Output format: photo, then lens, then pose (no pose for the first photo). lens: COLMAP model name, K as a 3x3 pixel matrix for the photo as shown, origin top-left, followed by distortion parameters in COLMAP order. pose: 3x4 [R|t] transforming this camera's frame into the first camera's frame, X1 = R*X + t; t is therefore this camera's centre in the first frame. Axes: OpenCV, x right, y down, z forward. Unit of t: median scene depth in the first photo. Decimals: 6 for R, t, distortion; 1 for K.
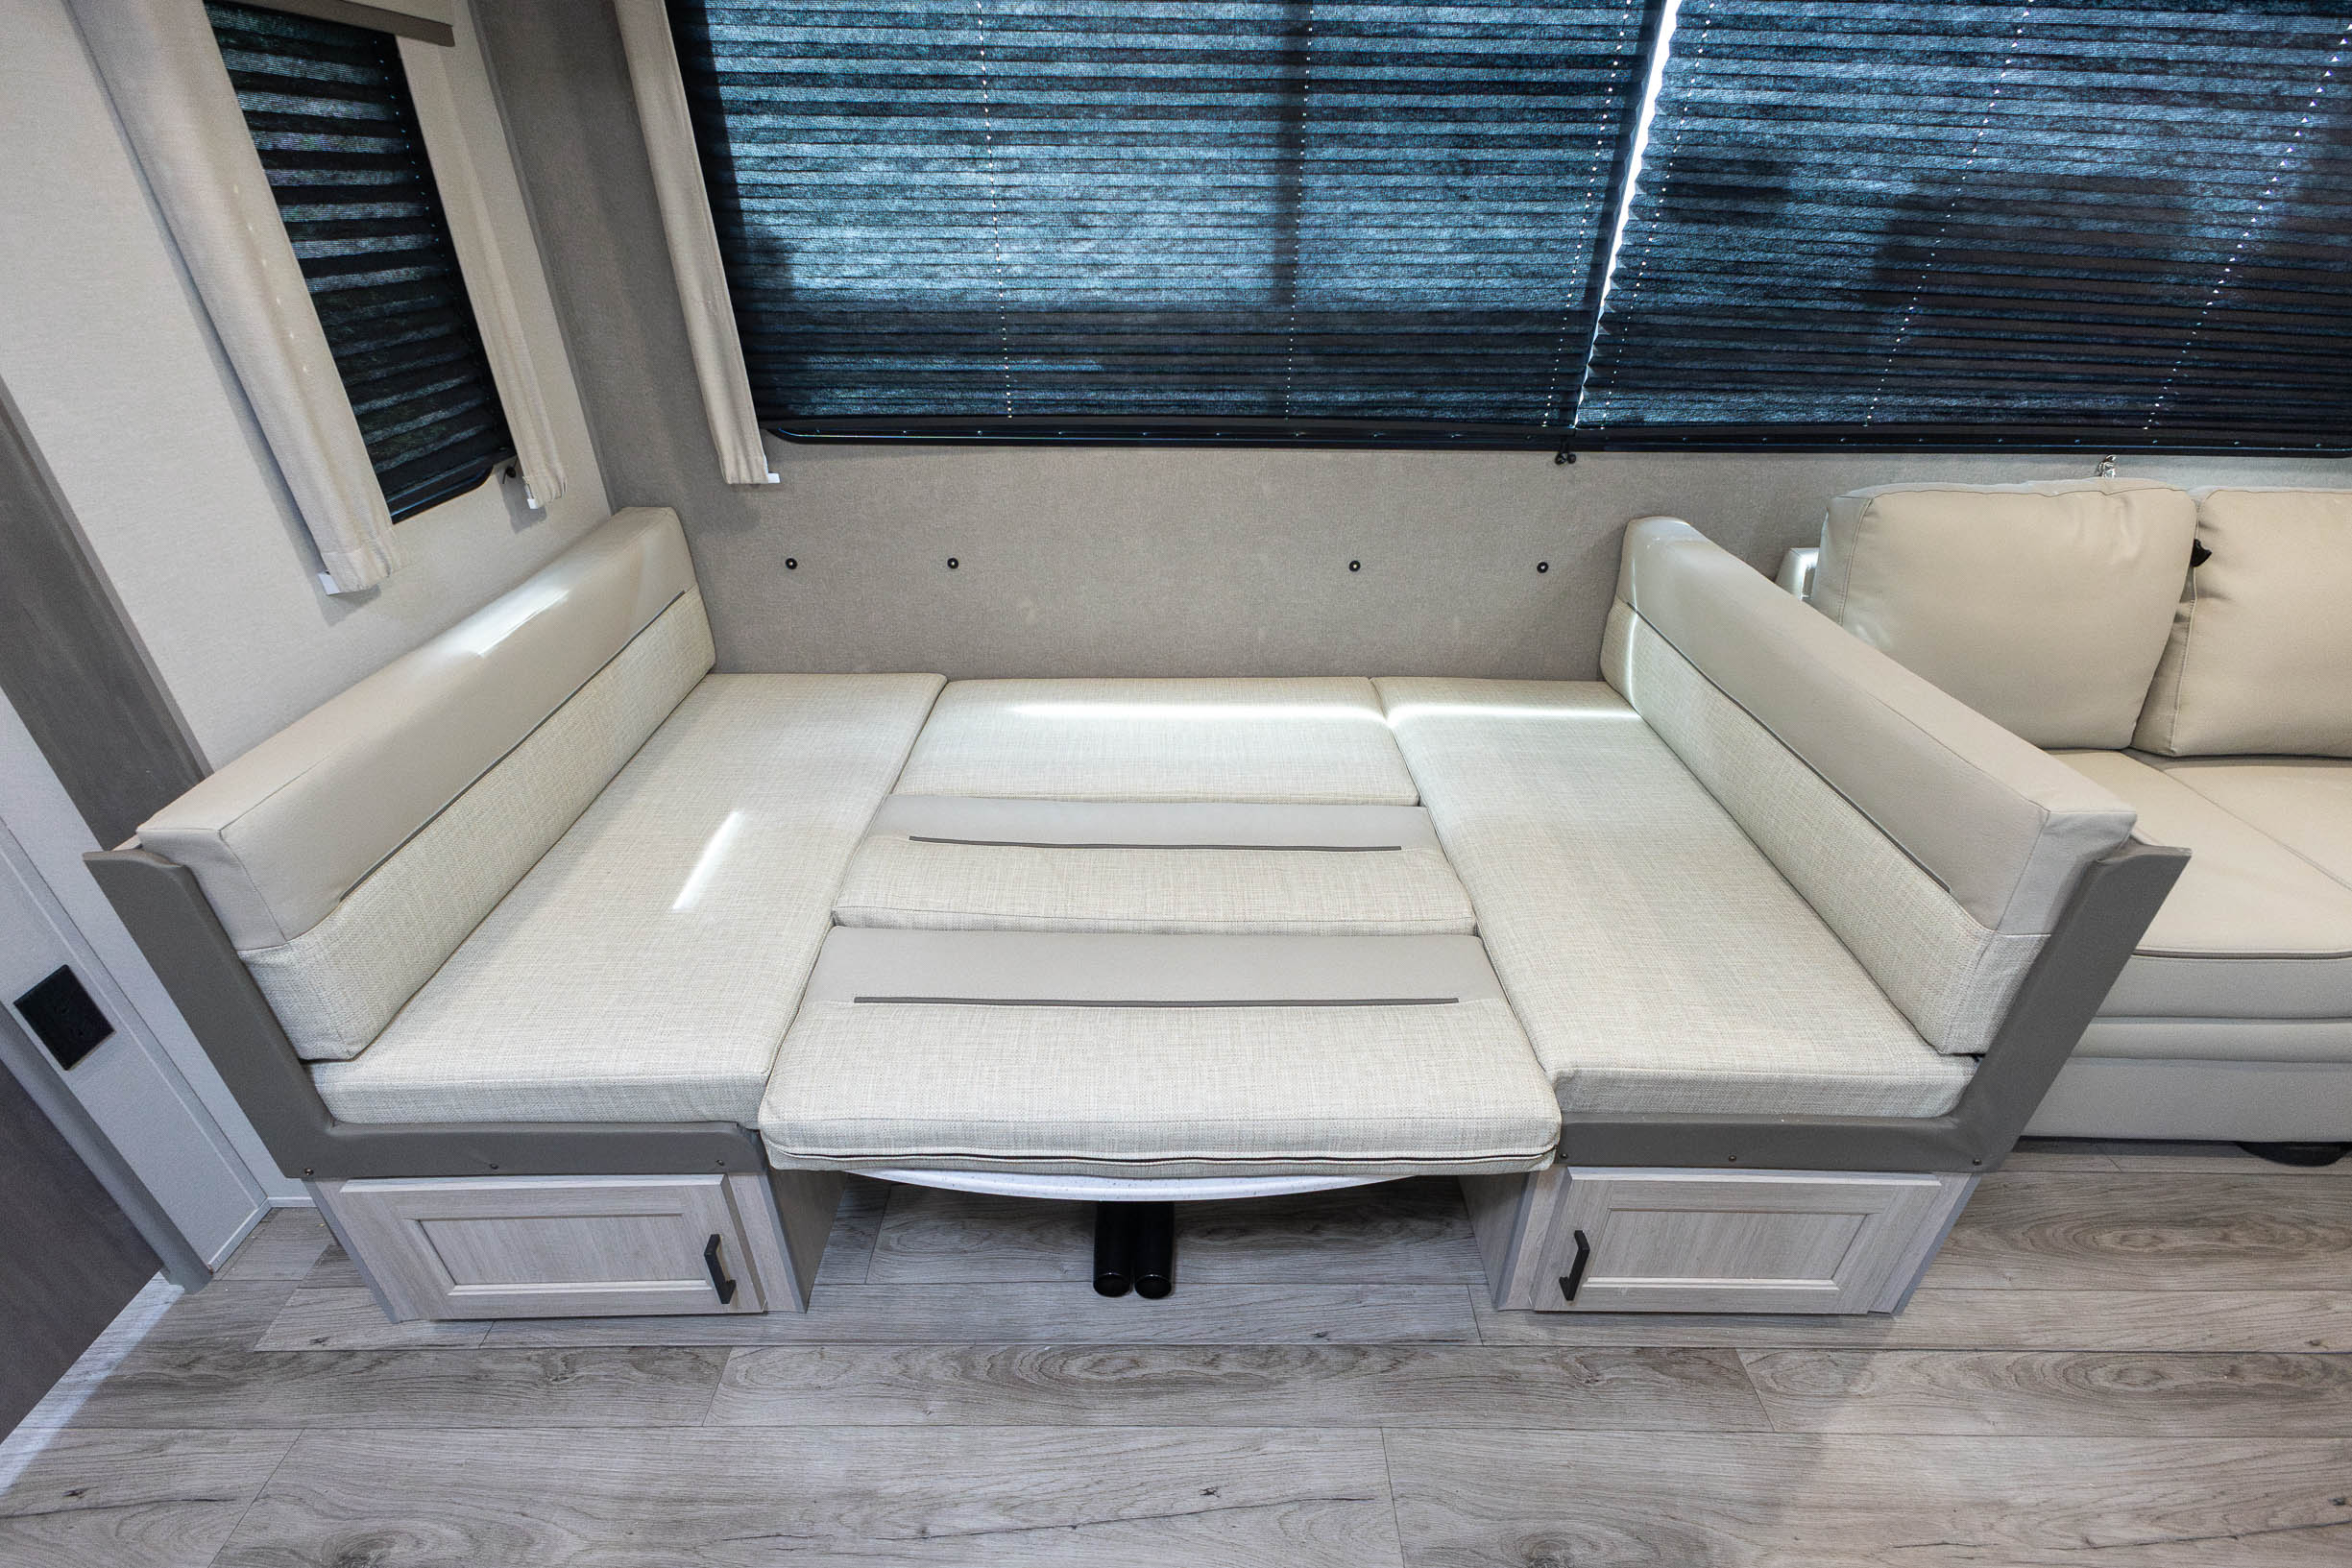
lens RADIAL K [[990.2, 0, 1160.8], [0, 990.2, 783.6], [0, 0, 1]] dist [-0.002855, -0.004194]
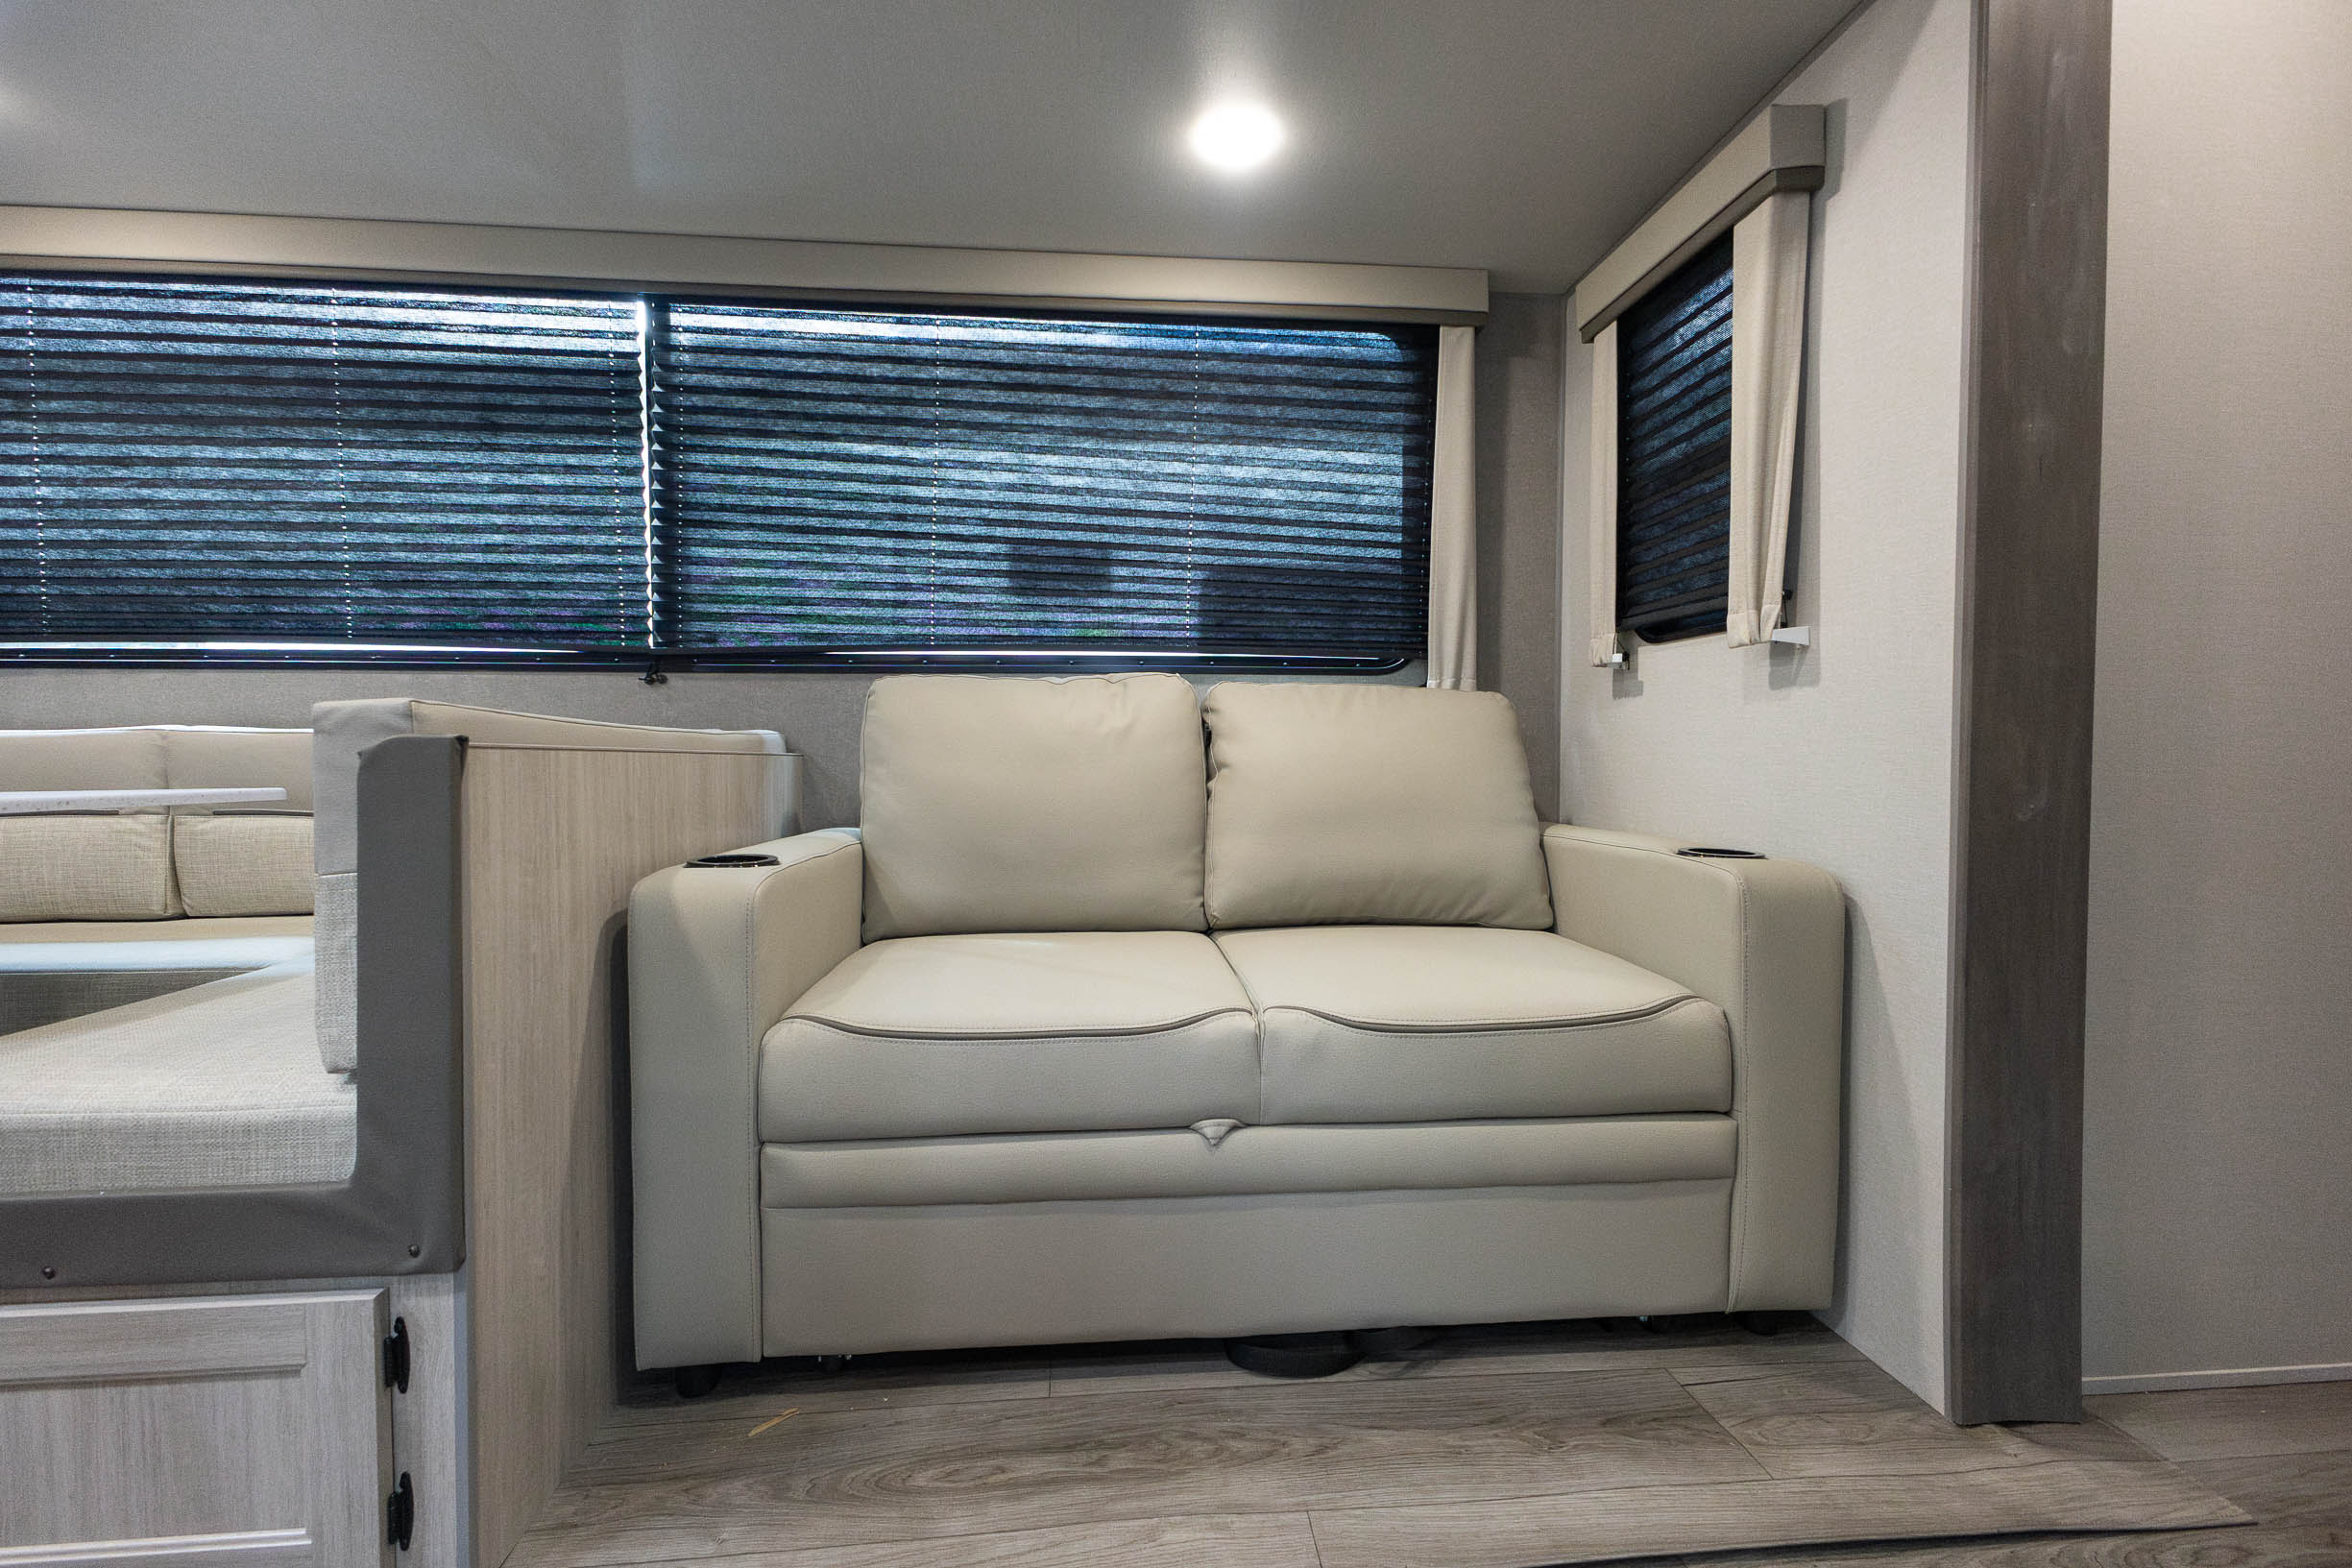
lens RADIAL K [[956.0, 0, 1180.0], [0, 956.0, 850.3], [0, 0, 1]] dist [-0.000261, -0.000188]
pose [[0.995897, -0.013183, 0.089528, 1.000399], [0.051257, 0.897504, -0.438018, 0.341043], [-0.074577, 0.440809, 0.894497, 0.164890]]
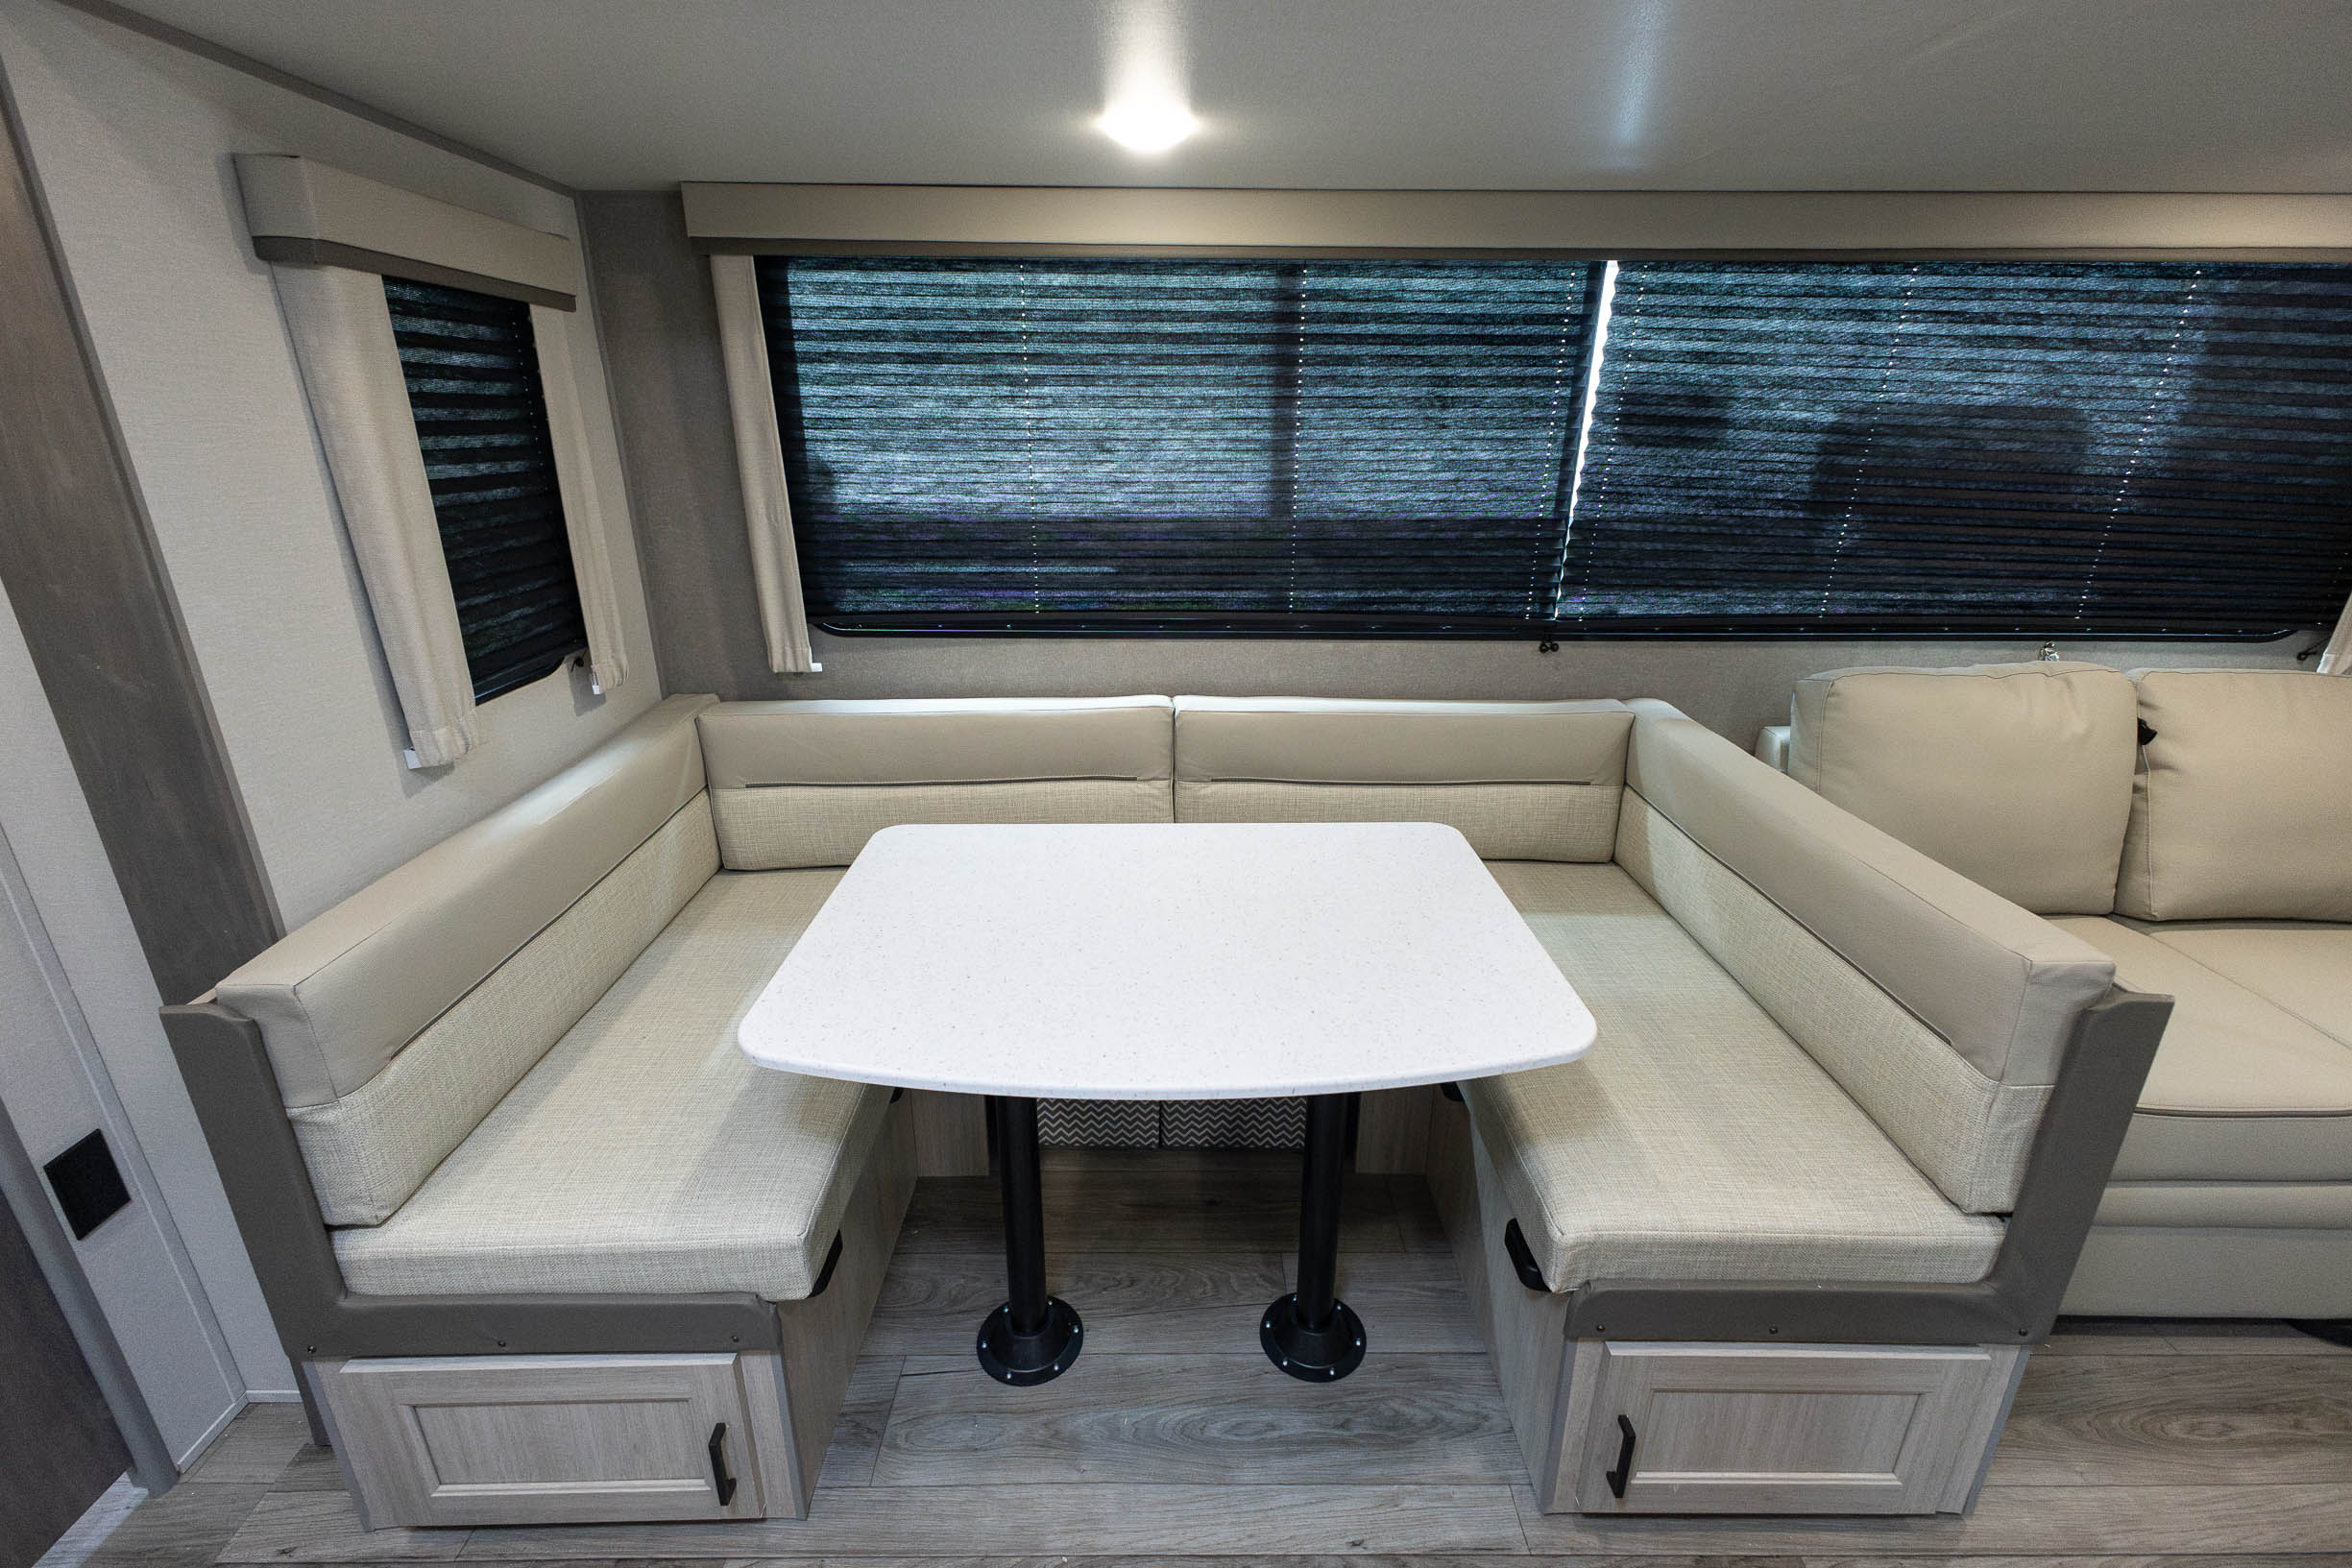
lens RADIAL K [[973.2, 0, 1167.9], [0, 973.2, 780.2], [0, 0, 1]] dist [-0.013232, -0.000034]
pose [[0.999993, -0.003729, -0.000404, -0.010469], [0.003591, 0.982859, -0.184325, 0.012336], [0.001084, 0.184323, 0.982865, -0.023777]]
